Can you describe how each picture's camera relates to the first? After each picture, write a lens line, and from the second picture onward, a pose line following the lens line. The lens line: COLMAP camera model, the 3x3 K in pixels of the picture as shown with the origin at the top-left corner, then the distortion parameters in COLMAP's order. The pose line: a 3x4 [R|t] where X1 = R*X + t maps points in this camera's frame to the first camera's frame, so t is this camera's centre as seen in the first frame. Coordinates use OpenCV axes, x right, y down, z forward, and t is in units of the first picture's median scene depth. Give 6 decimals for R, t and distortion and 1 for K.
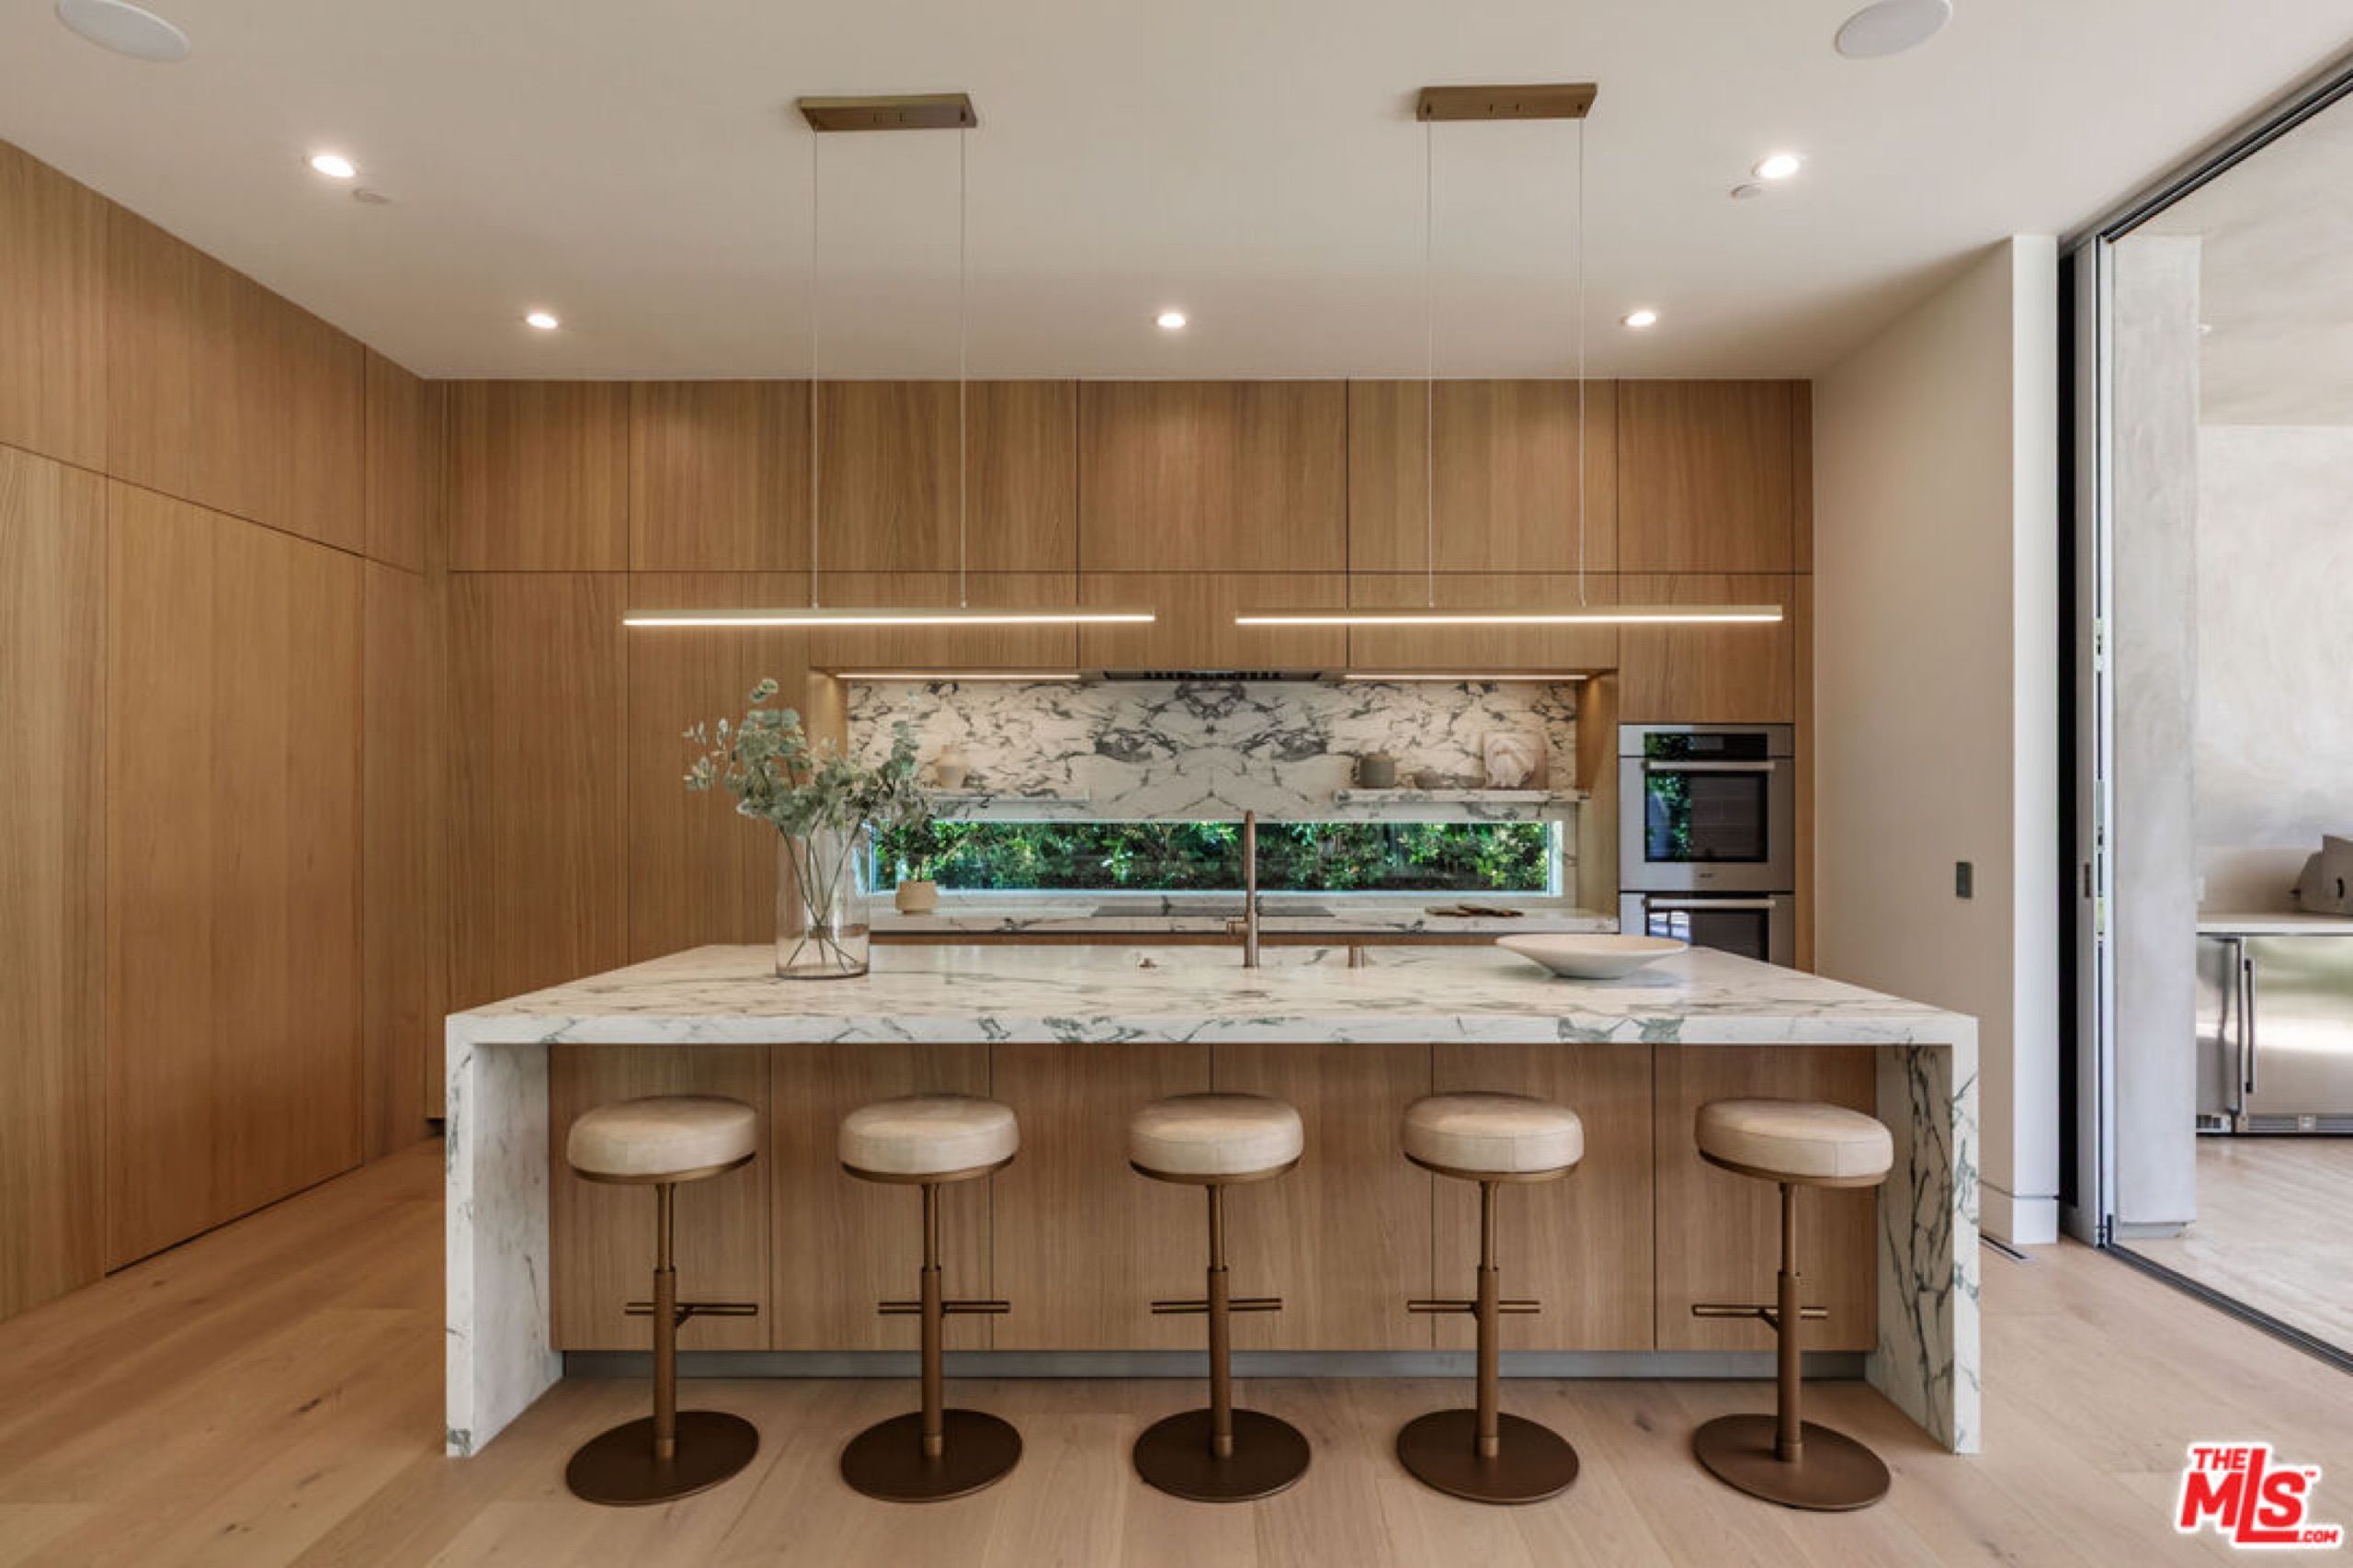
lens RADIAL K [[1269.2, 0, 1179.4], [0, 1269.2, 816.7], [0, 0, 1]] dist [-0.003831, -0.000119]
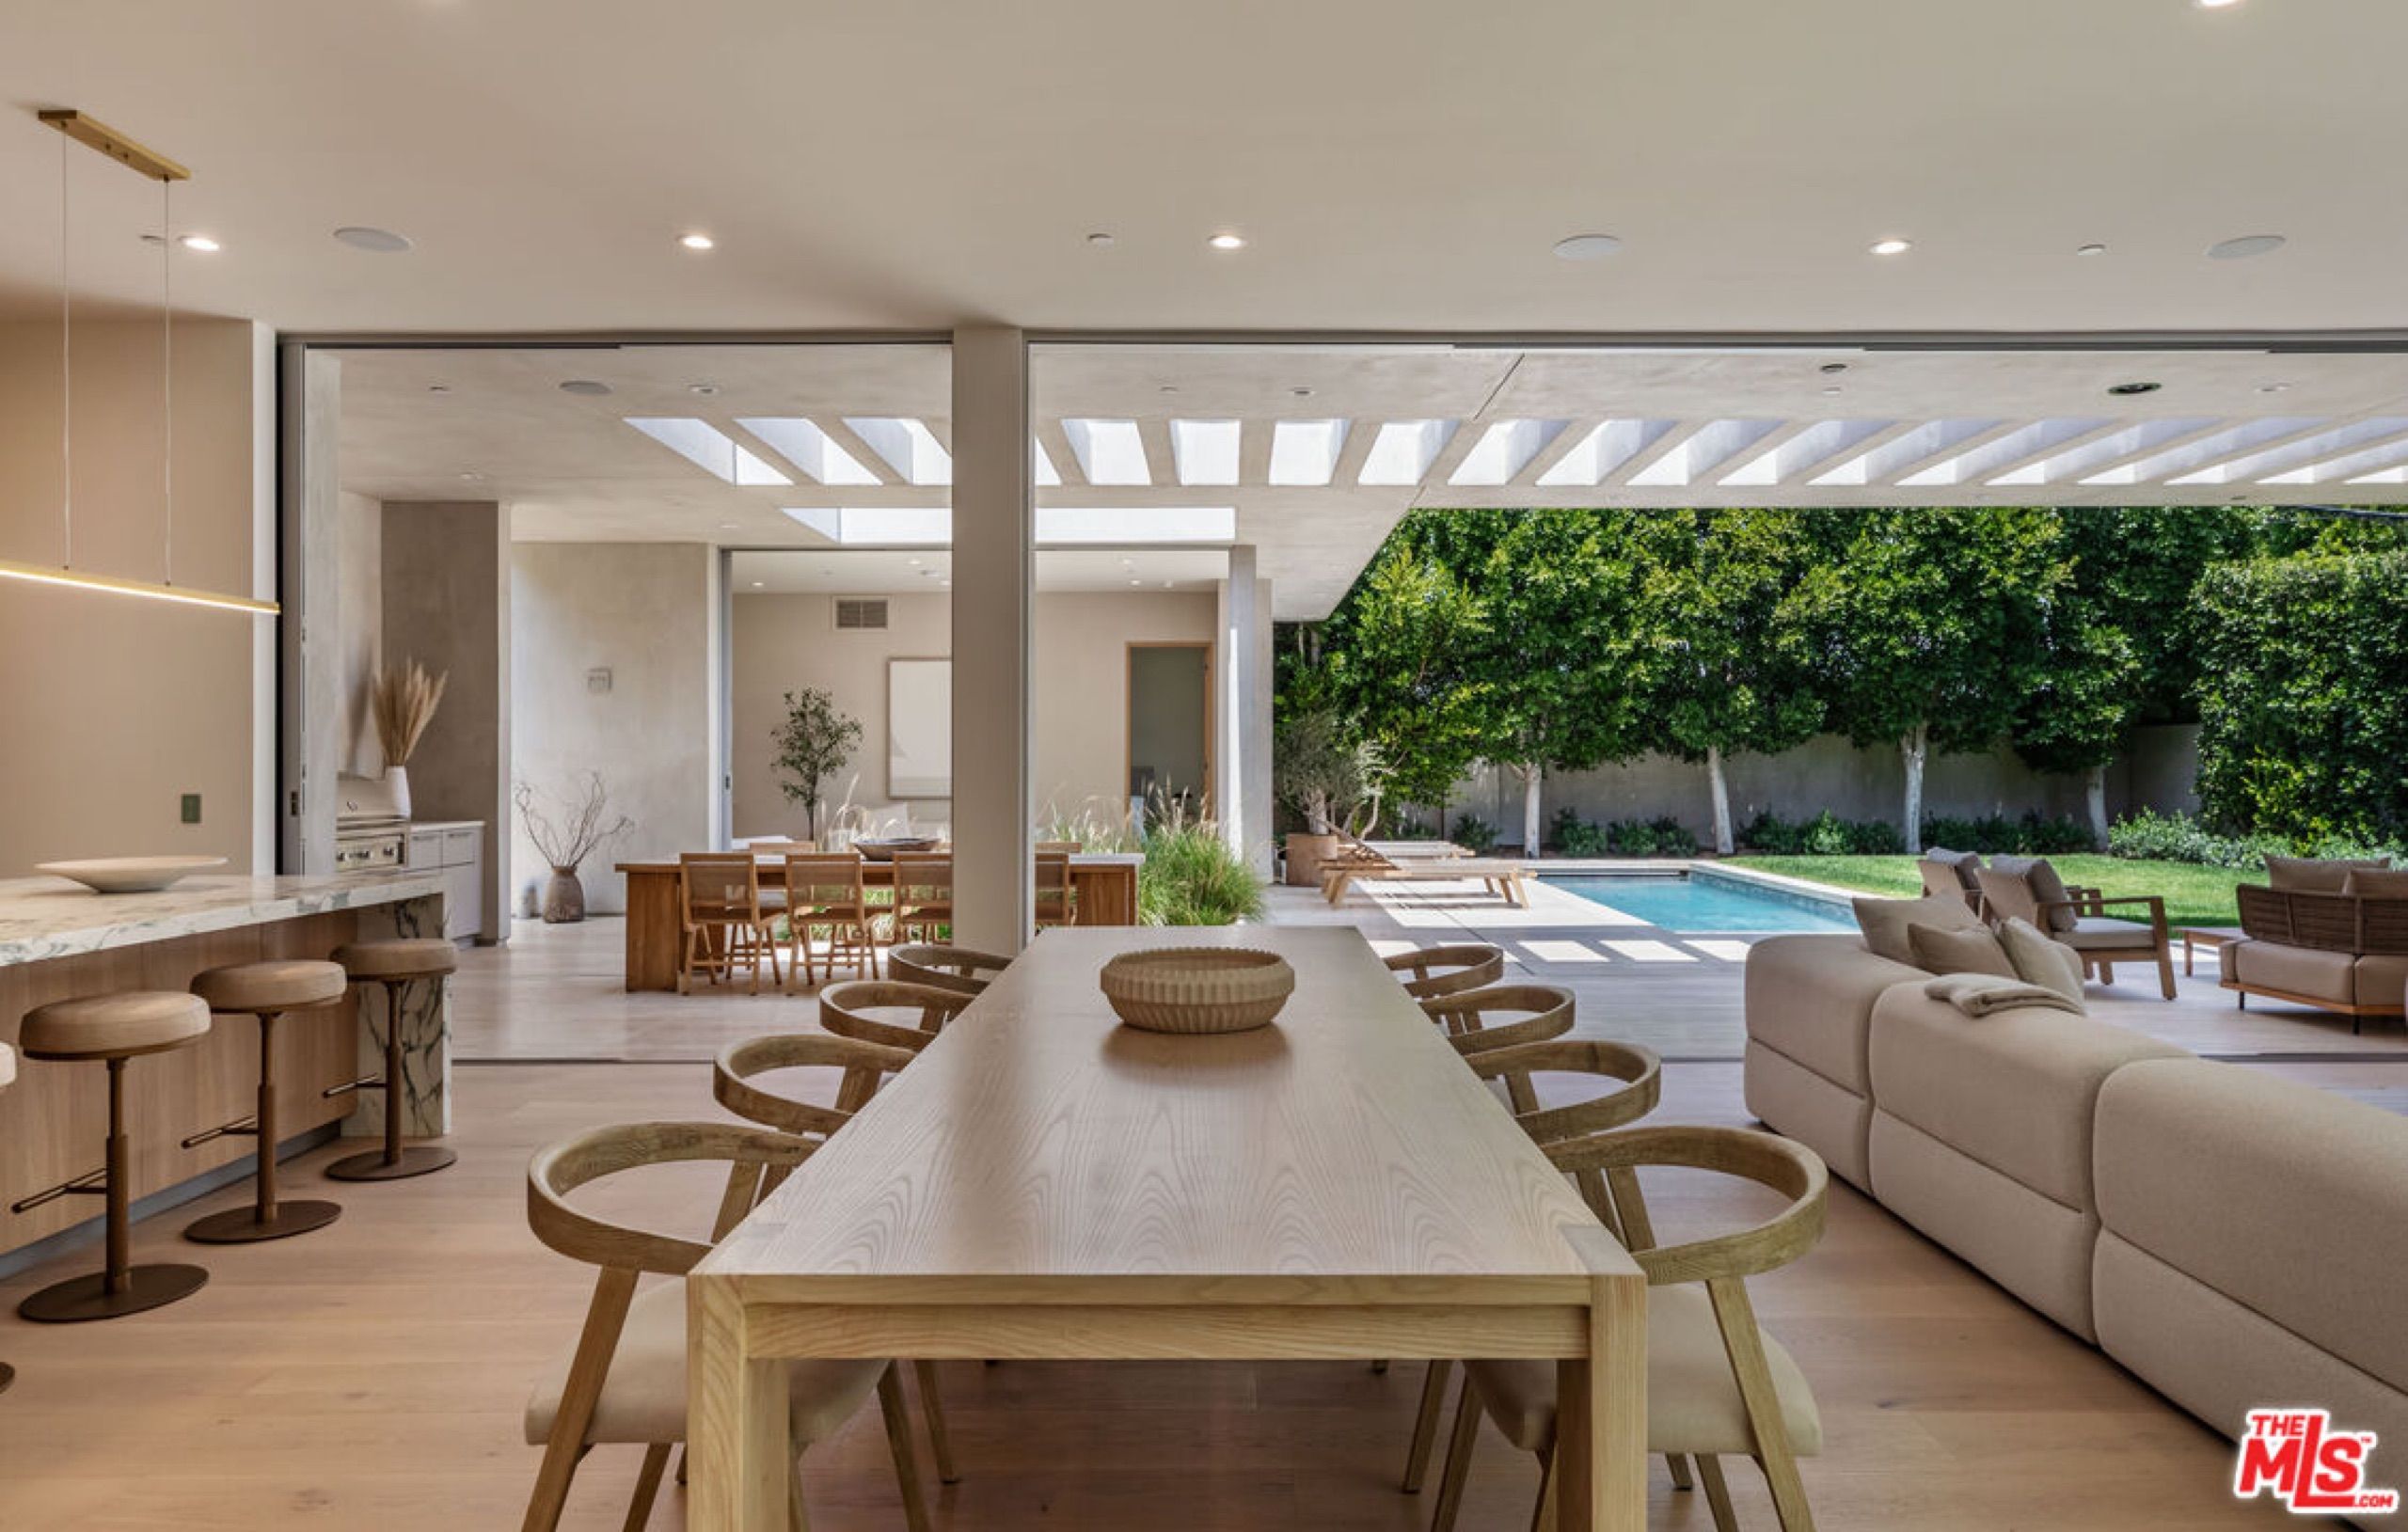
lens RADIAL K [[1471.3, 0, 1205.7], [0, 1471.3, 769.1], [0, 0, 1]] dist [-0.007359, 0.001193]
pose [[-0.000695, -0.005189, 0.999986, -0.672539], [0.000988, 0.999986, 0.005190, 0.003358], [-0.999999, 0.000991, -0.000690, -0.006026]]
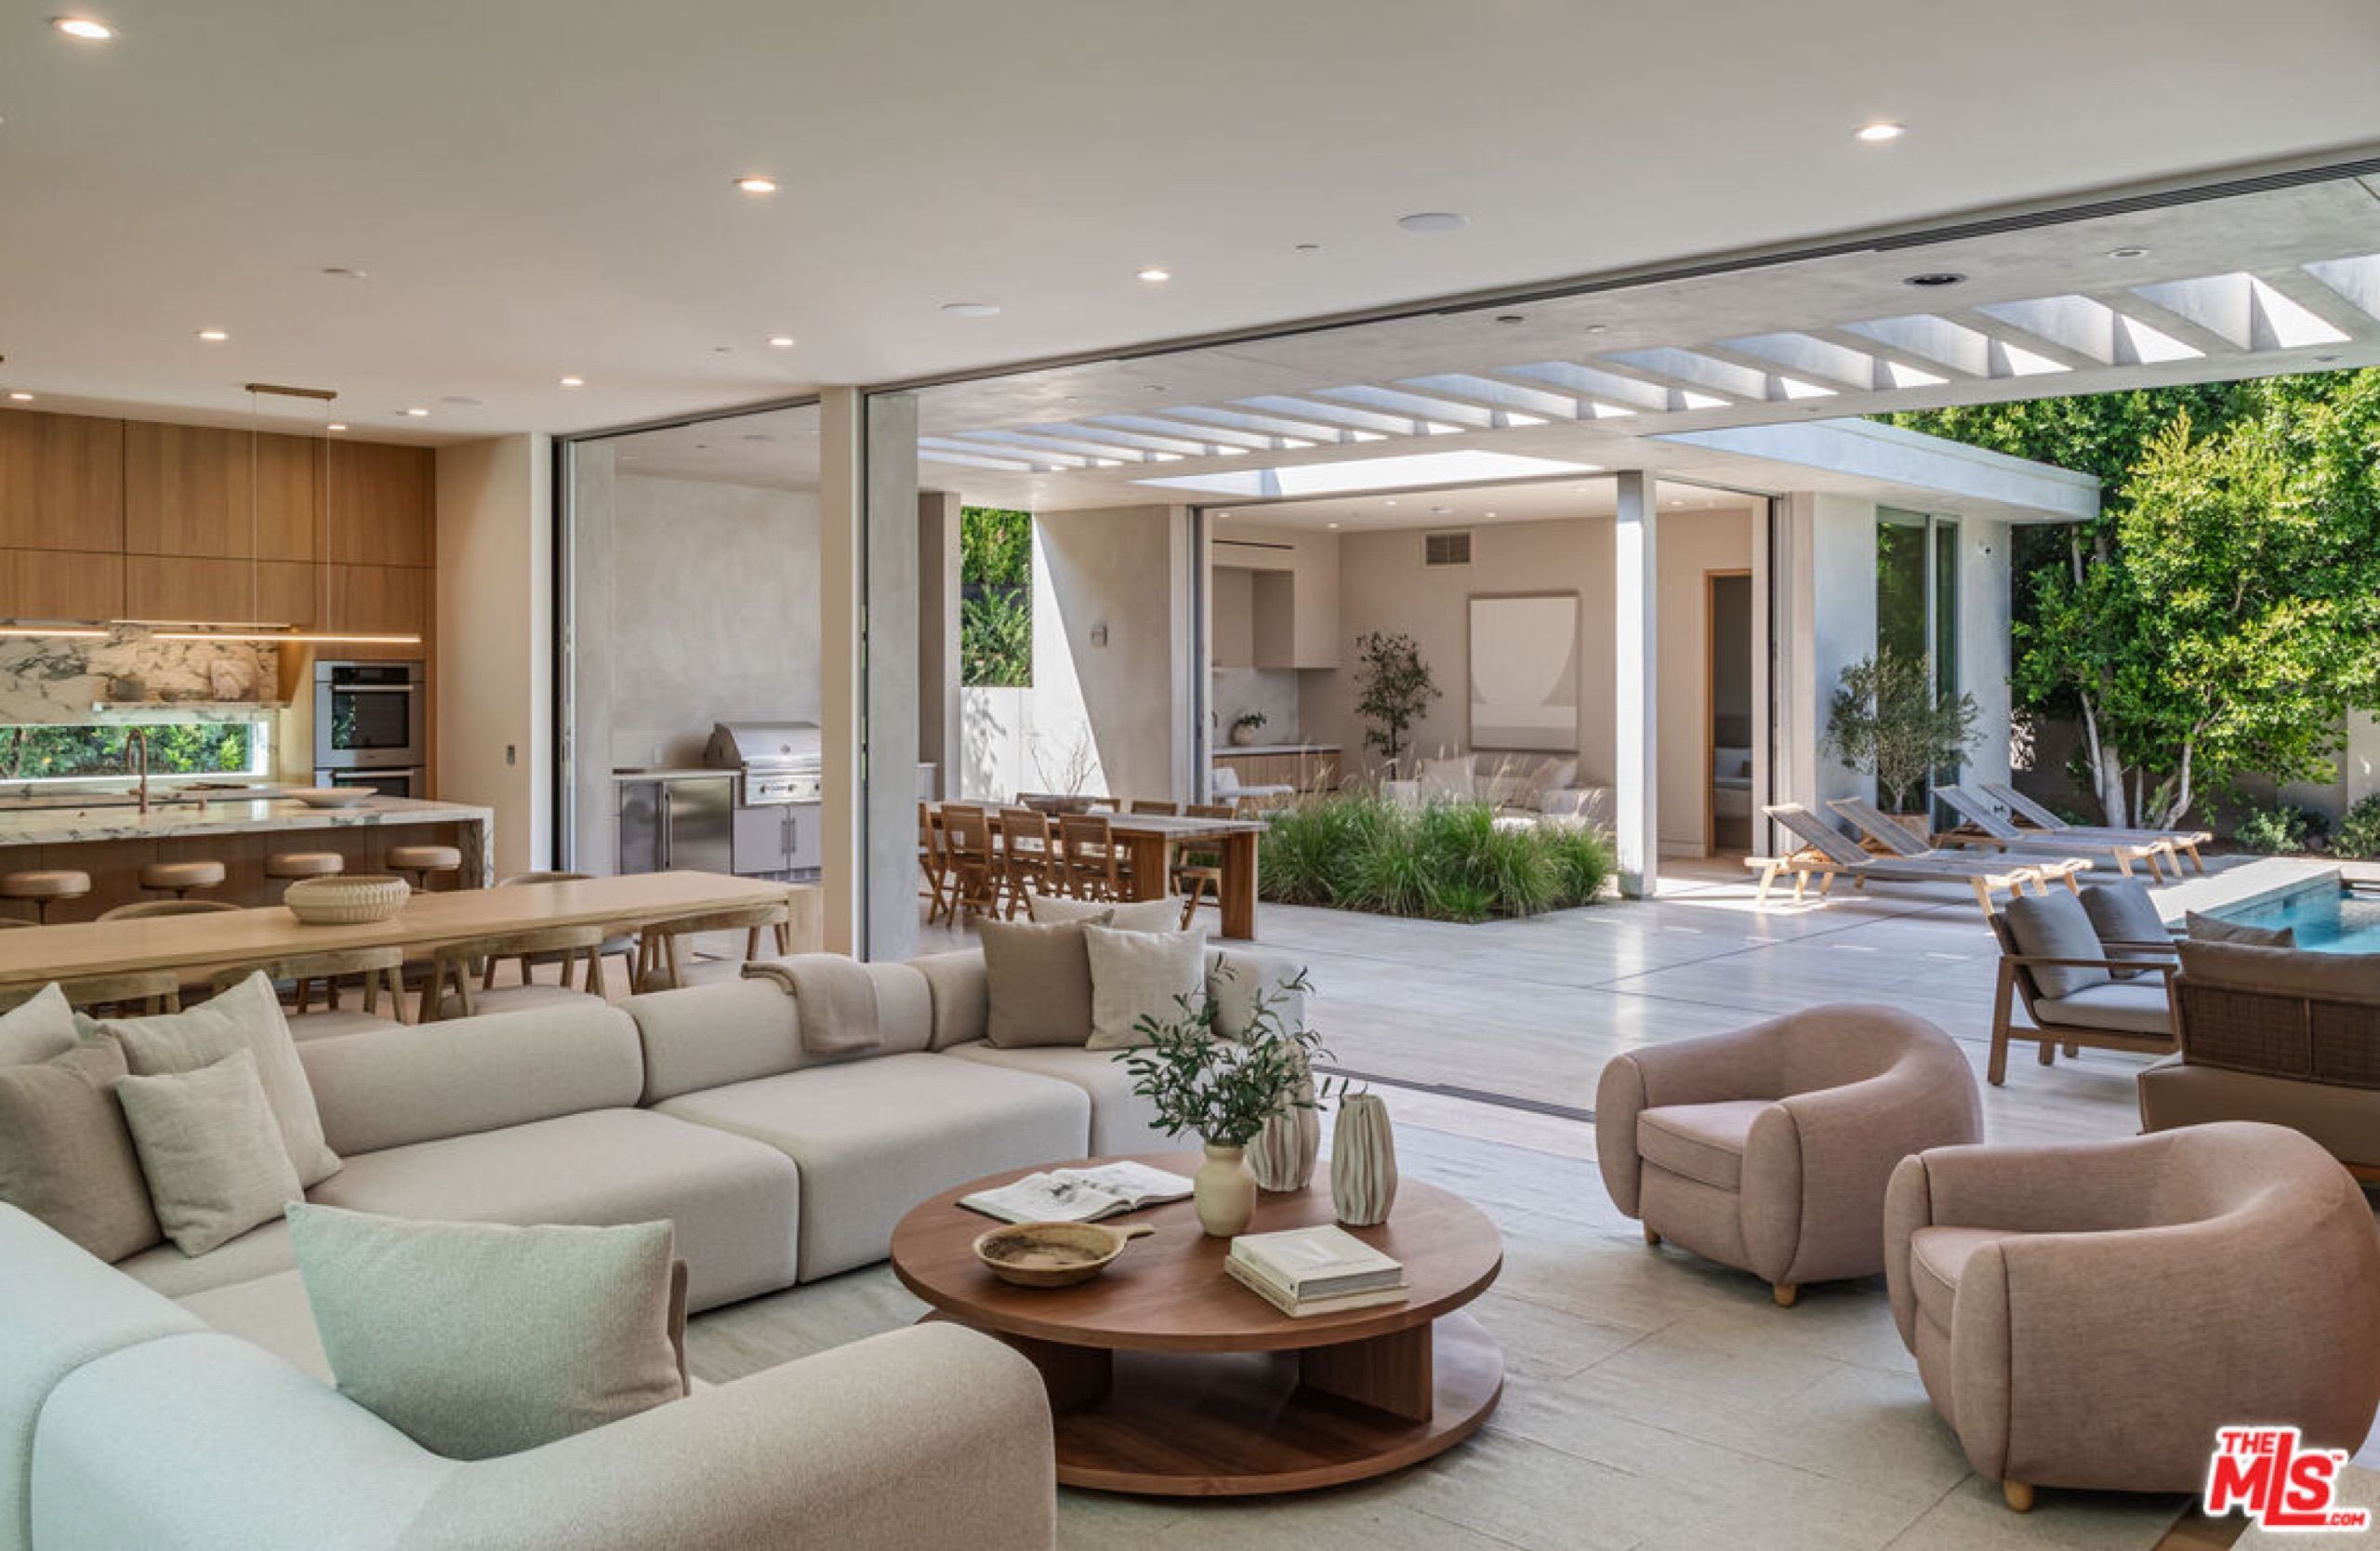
lens RADIAL K [[1901.4, 0, 1199.3], [0, 1901.4, 691.9], [0, 0, 1]] dist [-0.010912, -0.004889]
pose [[0.668289, -0.005228, 0.743883, -0.659159], [-0.003740, 0.999939, 0.010388, -0.063535], [-0.743892, -0.009724, 0.668229, -1.360394]]
